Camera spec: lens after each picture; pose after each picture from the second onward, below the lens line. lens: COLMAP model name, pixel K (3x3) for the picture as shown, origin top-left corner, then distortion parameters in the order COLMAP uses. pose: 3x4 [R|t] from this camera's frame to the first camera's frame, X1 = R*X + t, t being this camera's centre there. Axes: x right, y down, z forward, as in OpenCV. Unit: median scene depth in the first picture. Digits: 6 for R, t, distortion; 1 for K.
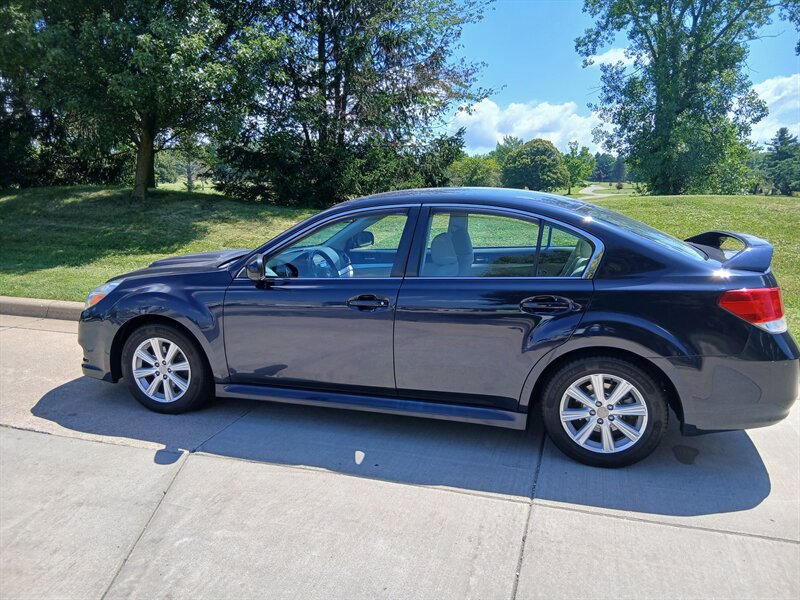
lens RADIAL K [[611.3, 0, 397.0], [0, 611.3, 298.8], [0, 0, 1]] dist [0.106992, -0.194137]
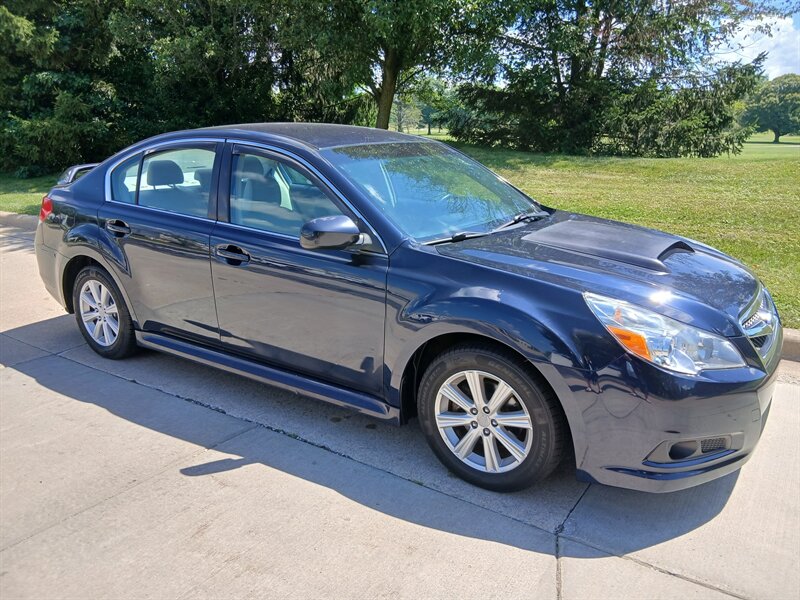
lens RADIAL K [[616.1, 0, 404.0], [0, 616.1, 297.6], [0, 0, 1]] dist [0.102993, -0.194672]
pose [[0.953883, 0.068466, -0.292268, -0.265175], [-0.045339, 0.995333, 0.085189, -0.038657], [0.296736, -0.068009, 0.952535, 0.287695]]
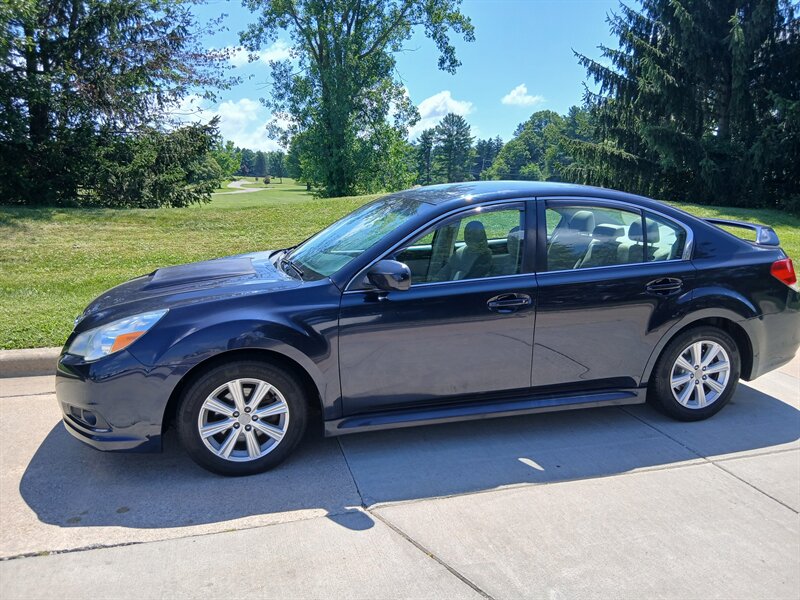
lens RADIAL K [[609.6, 0, 400.3], [0, 609.6, 299.6], [0, 0, 1]] dist [0.113390, -0.206492]
pose [[0.845726, -0.101808, 0.523815, -0.587470], [0.095957, 0.994645, 0.038390, -0.043397], [-0.524918, 0.017796, 0.850967, 0.237253]]
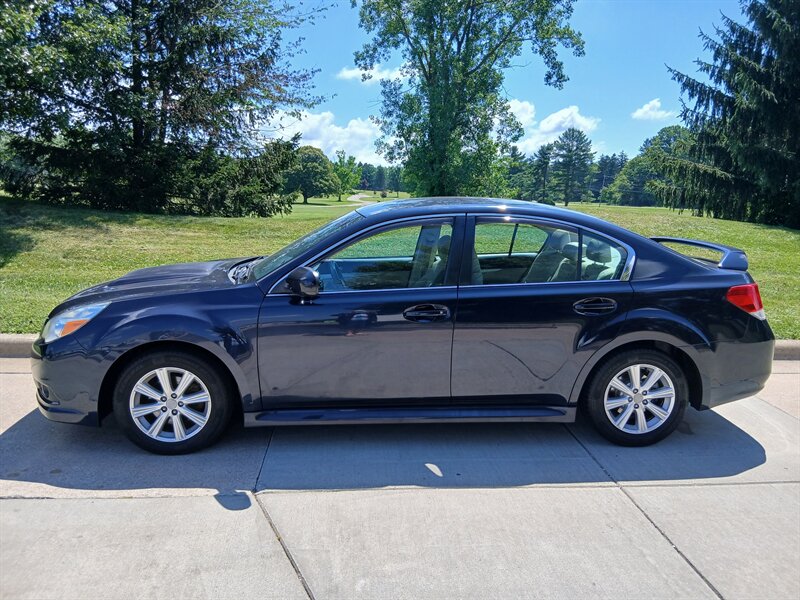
lens RADIAL K [[608.6, 0, 404.9], [0, 608.6, 301.3], [0, 0, 1]] dist [0.106743, -0.193395]
pose [[0.927738, -0.046618, 0.370309, -0.379463], [0.047905, 0.998835, 0.005726, -0.016940], [-0.370145, 0.012428, 0.928891, 0.080990]]
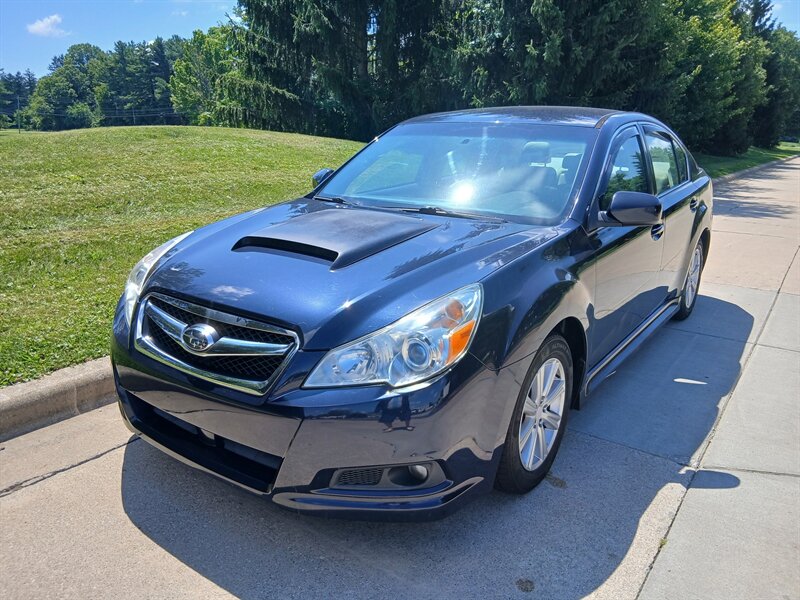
lens RADIAL K [[614.9, 0, 403.7], [0, 614.9, 296.2], [0, 0, 1]] dist [0.076580, -0.148168]
pose [[0.317843, -0.248539, 0.914989, -0.906488], [0.161383, 0.965131, 0.206099, -0.130477], [-0.934308, 0.082156, 0.346870, 0.887274]]
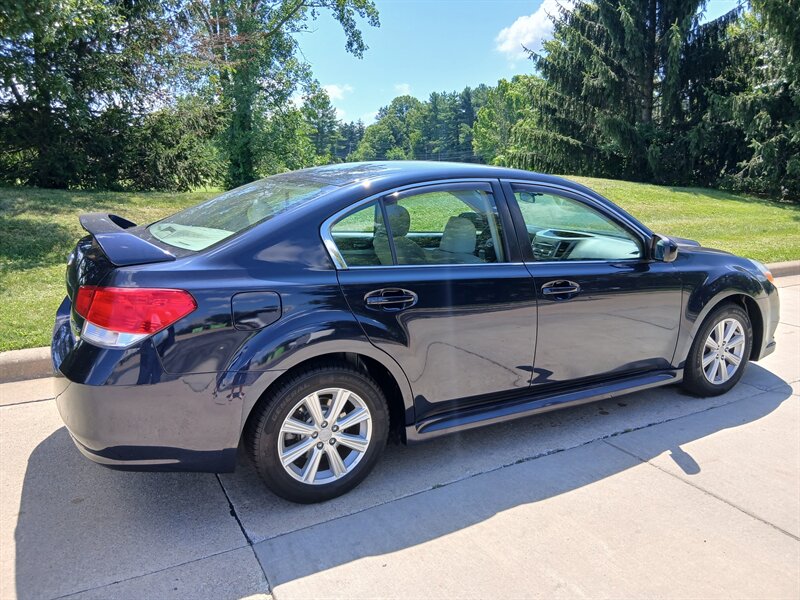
lens RADIAL K [[611.9, 0, 405.5], [0, 611.9, 297.8], [0, 0, 1]] dist [0.106670, -0.194977]
pose [[0.697246, -0.153157, 0.700279, -1.365845], [0.130000, 0.987726, 0.086587, -0.099069], [-0.704945, 0.030664, 0.708599, 0.544584]]
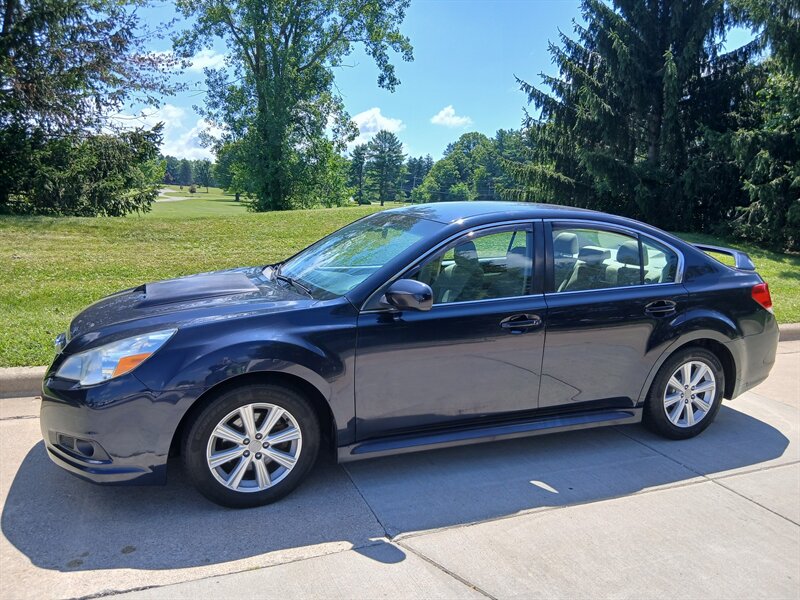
lens RADIAL K [[609.0, 0, 404.1], [0, 609.0, 298.7], [0, 0, 1]] dist [0.105926, -0.191787]
pose [[0.776829, -0.078948, 0.624743, -0.664017], [0.081606, 0.996365, 0.024437, -0.059862], [-0.624401, 0.032000, 0.780448, 0.316094]]
